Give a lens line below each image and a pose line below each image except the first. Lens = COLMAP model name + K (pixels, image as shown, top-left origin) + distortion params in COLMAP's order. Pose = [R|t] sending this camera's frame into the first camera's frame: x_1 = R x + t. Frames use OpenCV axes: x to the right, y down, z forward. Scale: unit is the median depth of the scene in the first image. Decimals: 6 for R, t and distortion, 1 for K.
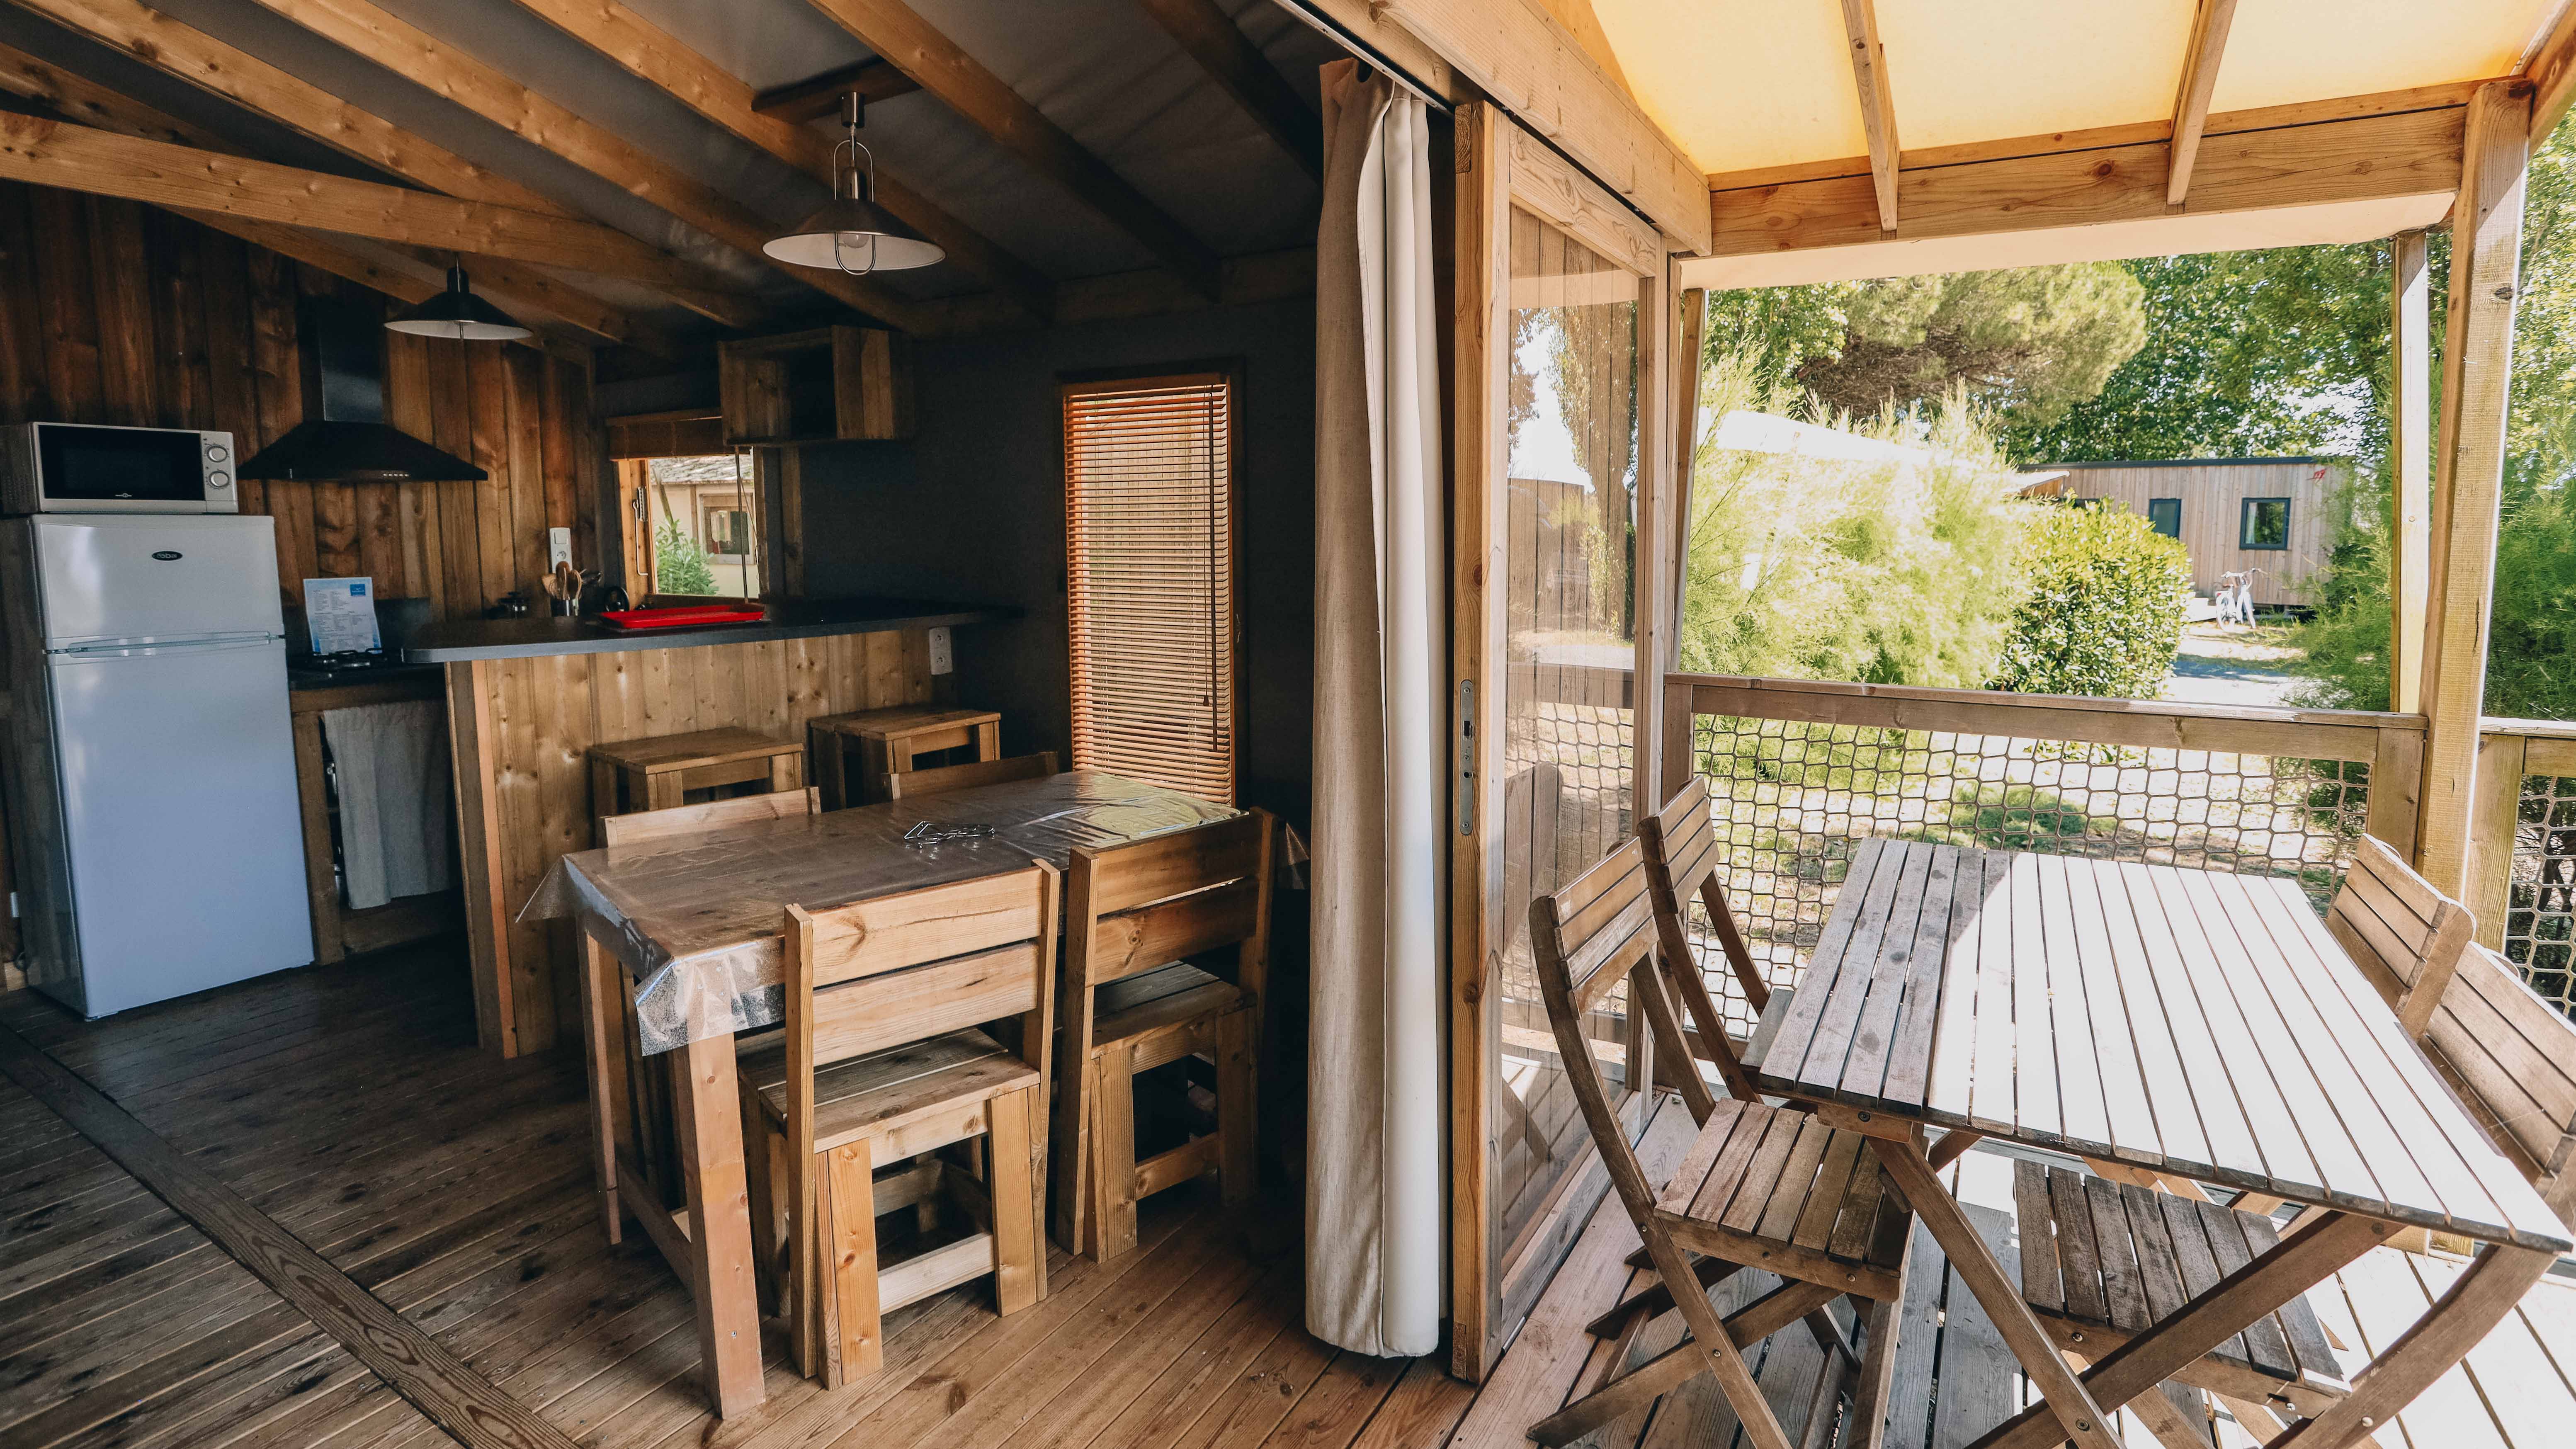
lens RADIAL K [[1244.1, 0, 1294.8], [0, 1244.1, 652.2], [0, 0, 1]] dist [-0.070285, 0.024727]
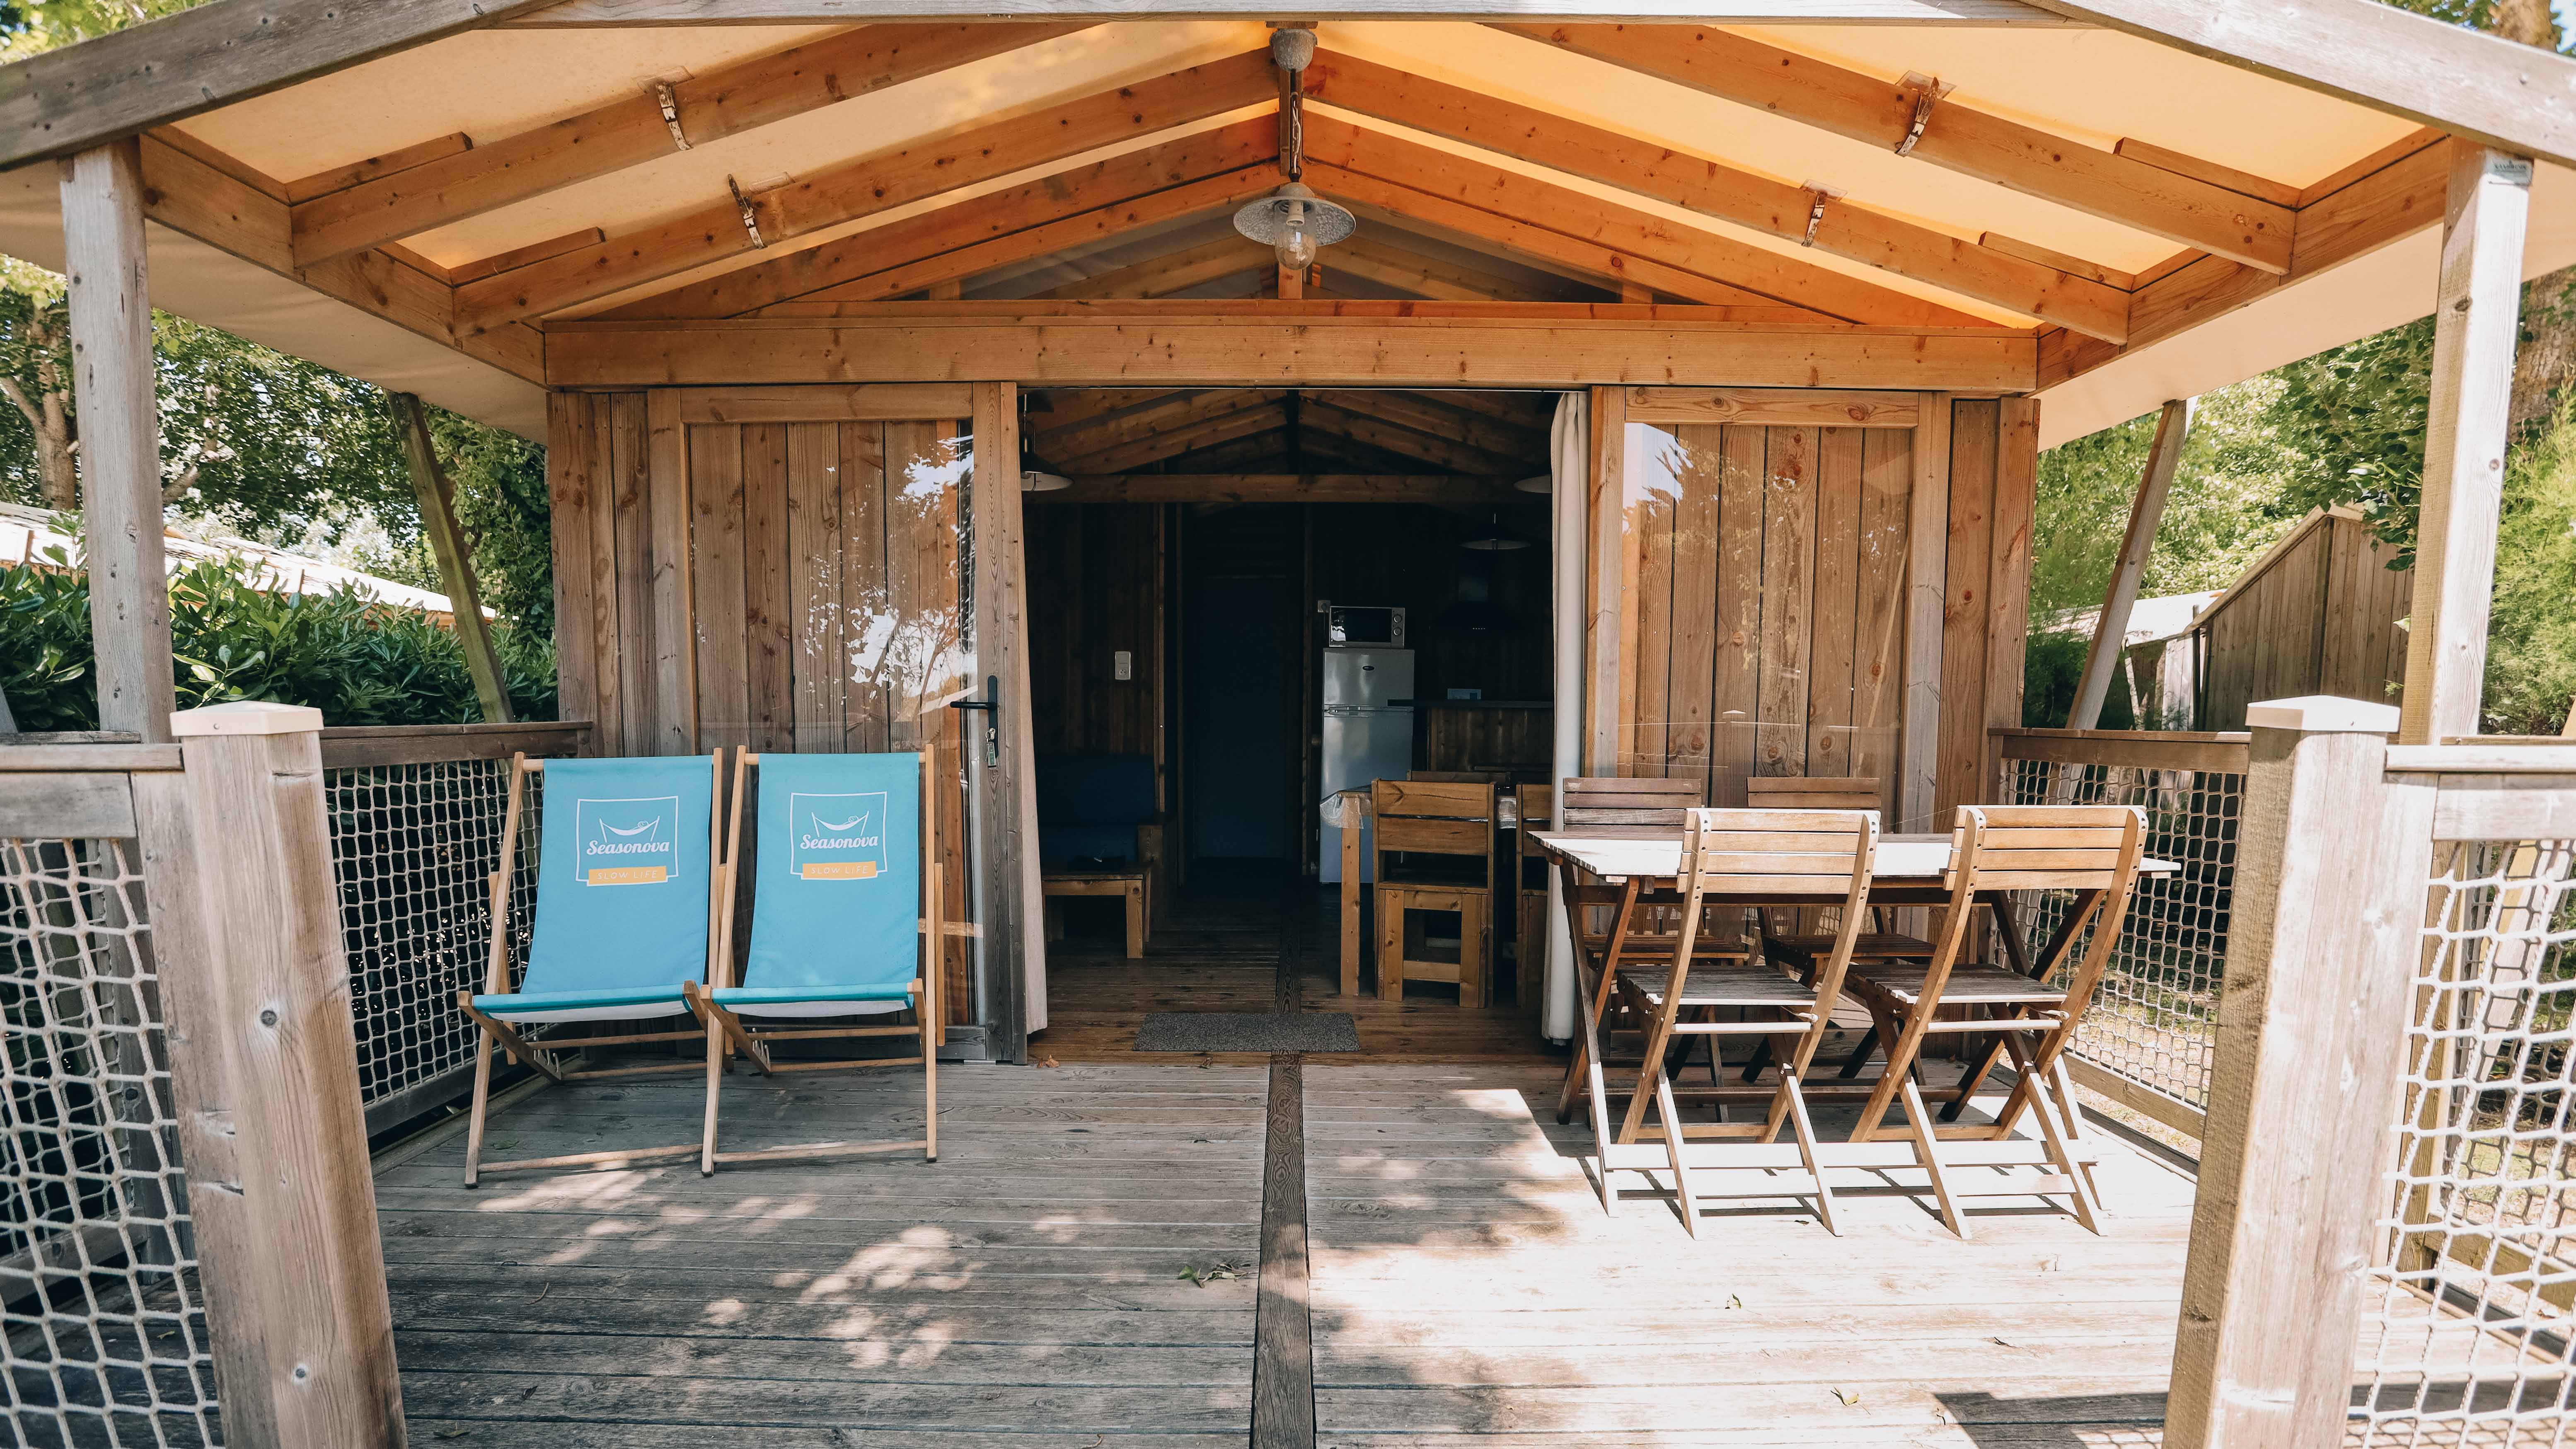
lens RADIAL K [[1244.2, 0, 1277.8], [0, 1244.2, 852.2], [0, 0, 1]] dist [-0.070285, 0.024727]
pose [[0.500197, 0.104063, -0.859636, 0.795059], [-0.100727, 0.993005, 0.061598, 0.109654], [0.860033, 0.055777, 0.507181, -0.193956]]
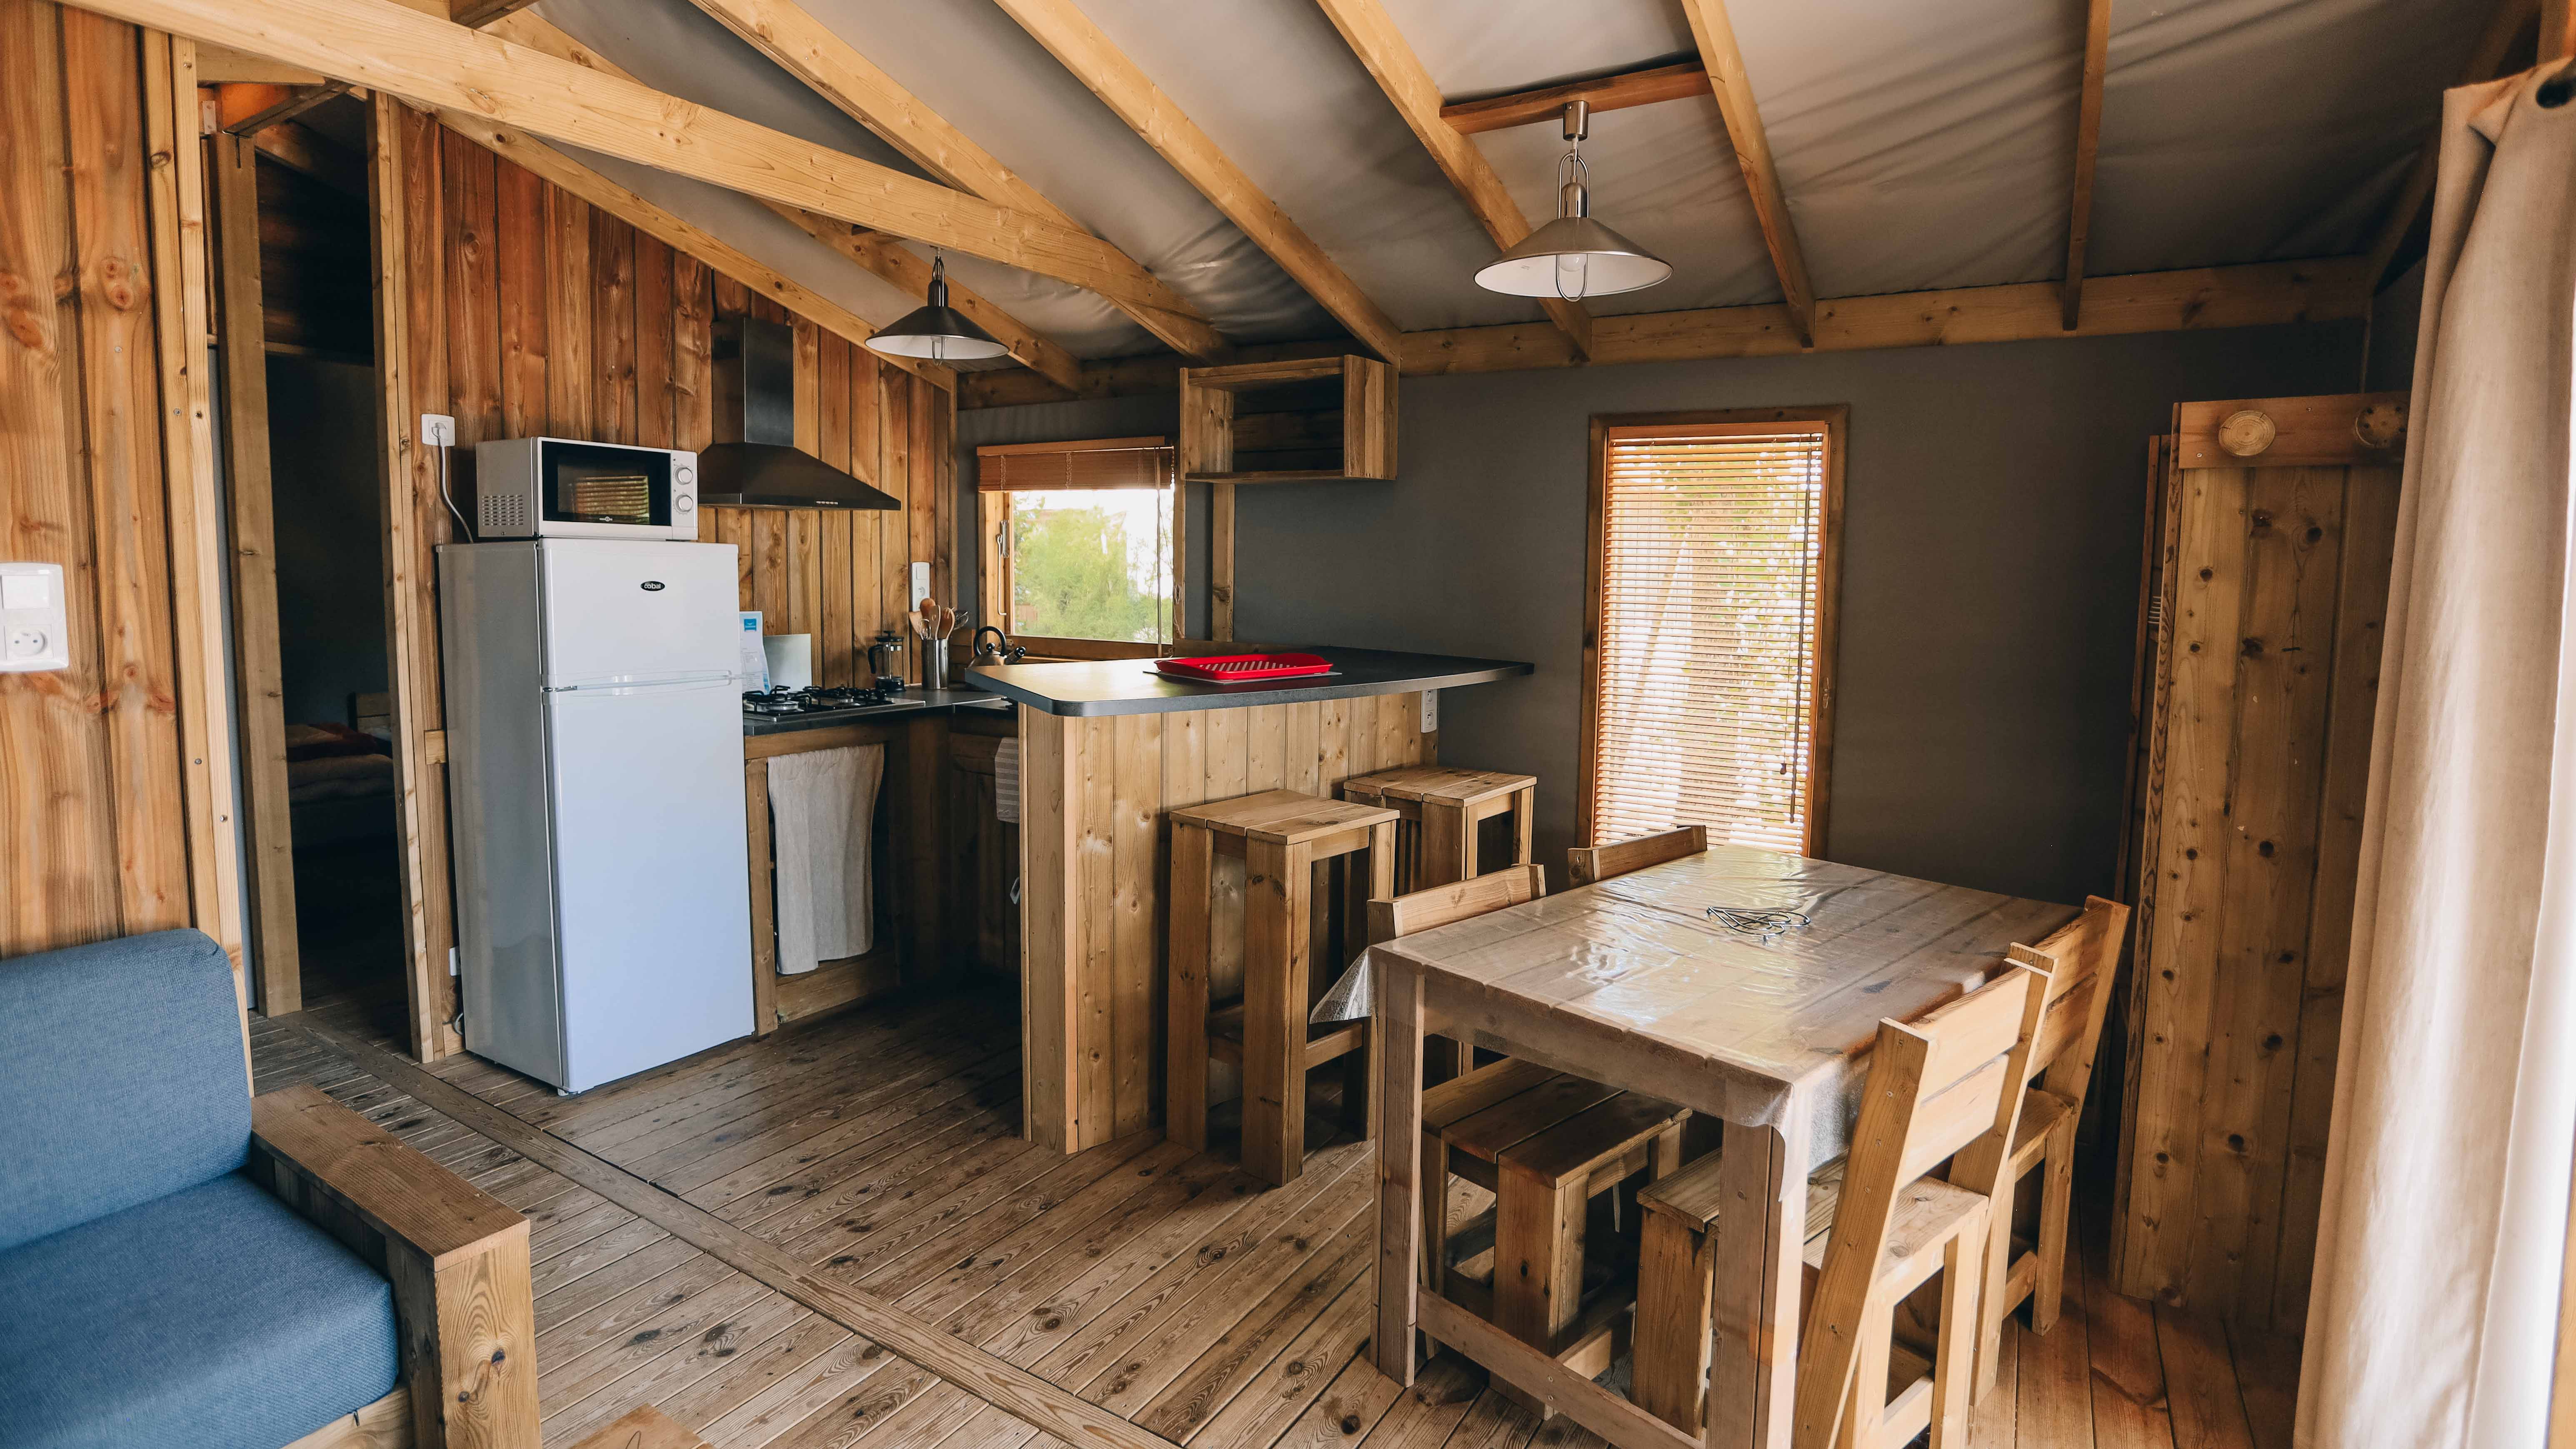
lens RADIAL K [[1244.1, 0, 1286.8], [0, 1244.1, 684.0], [0, 0, 1]] dist [-0.070285, 0.024727]
pose [[0.999682, 0.022729, -0.010902, -0.415882], [-0.022841, 0.999687, -0.010232, -0.006939], [0.010666, 0.010478, 0.999888, 0.065440]]
